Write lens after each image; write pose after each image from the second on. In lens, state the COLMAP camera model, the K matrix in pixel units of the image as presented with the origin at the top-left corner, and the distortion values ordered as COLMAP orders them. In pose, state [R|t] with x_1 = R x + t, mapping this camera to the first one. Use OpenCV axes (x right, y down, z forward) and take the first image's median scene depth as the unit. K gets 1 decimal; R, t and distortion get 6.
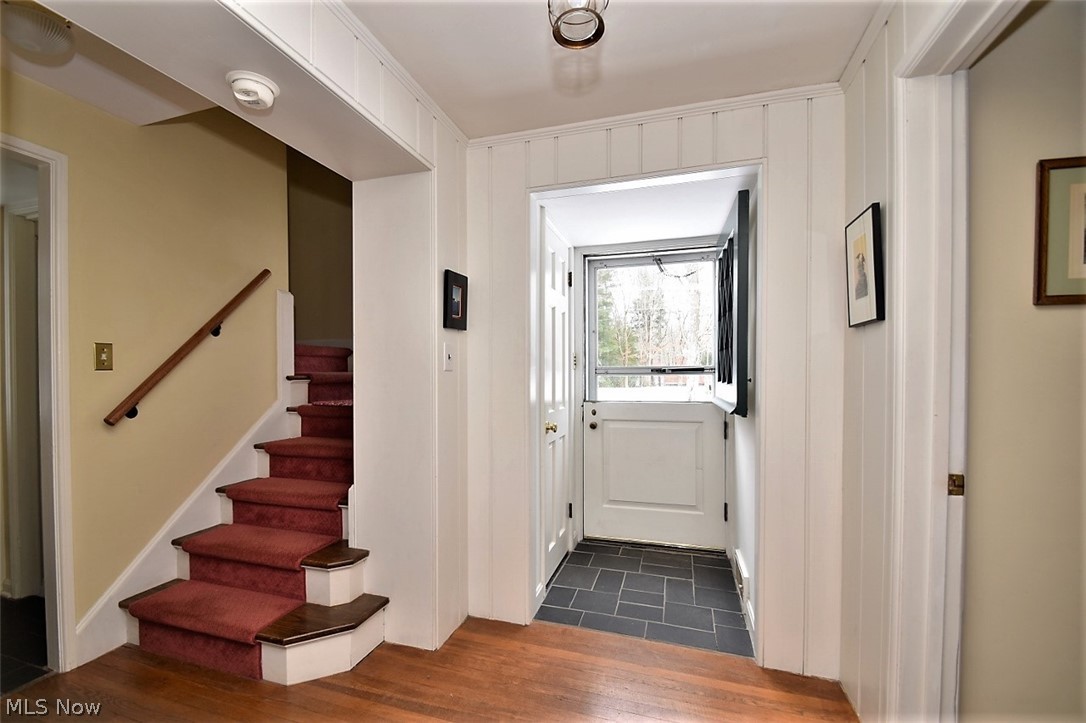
lens RADIAL K [[470.0, 0, 532.4], [0, 470.0, 372.3], [0, 0, 1]] dist [-0.012539, -0.004156]
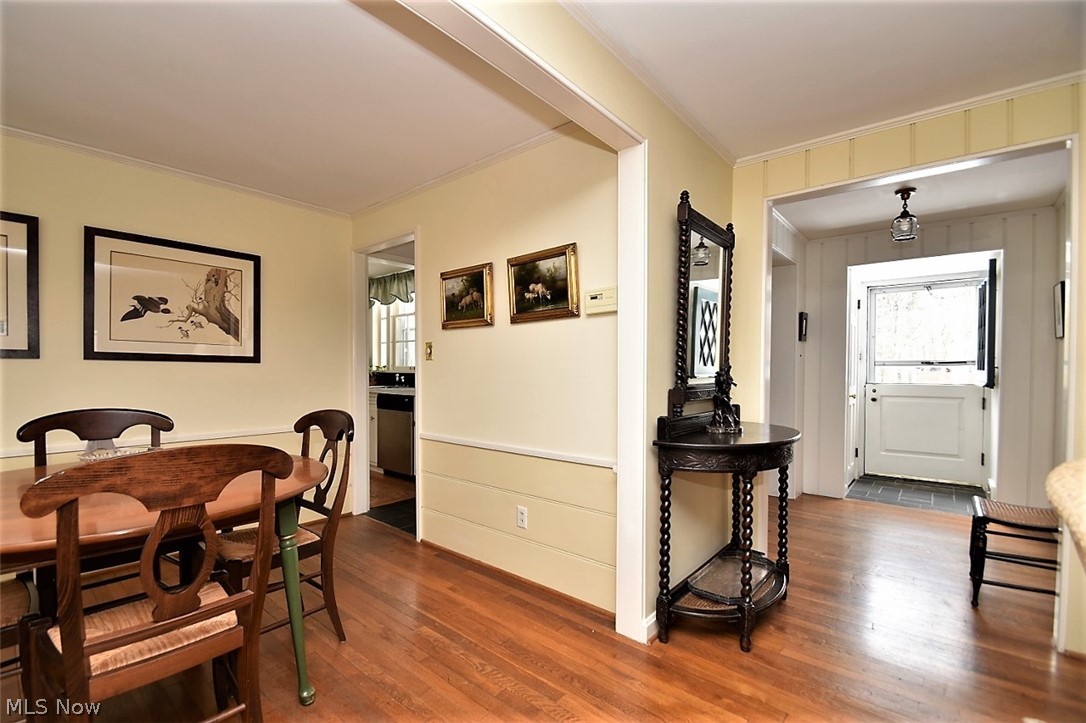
lens RADIAL K [[470.0, 0, 534.5], [0, 470.0, 377.9], [0, 0, 1]] dist [-0.012539, -0.004156]
pose [[0.915415, 0.007614, -0.402440, -0.281441], [0.000270, 0.999809, 0.019530, 0.015227], [0.402512, -0.017986, 0.915238, -0.857600]]
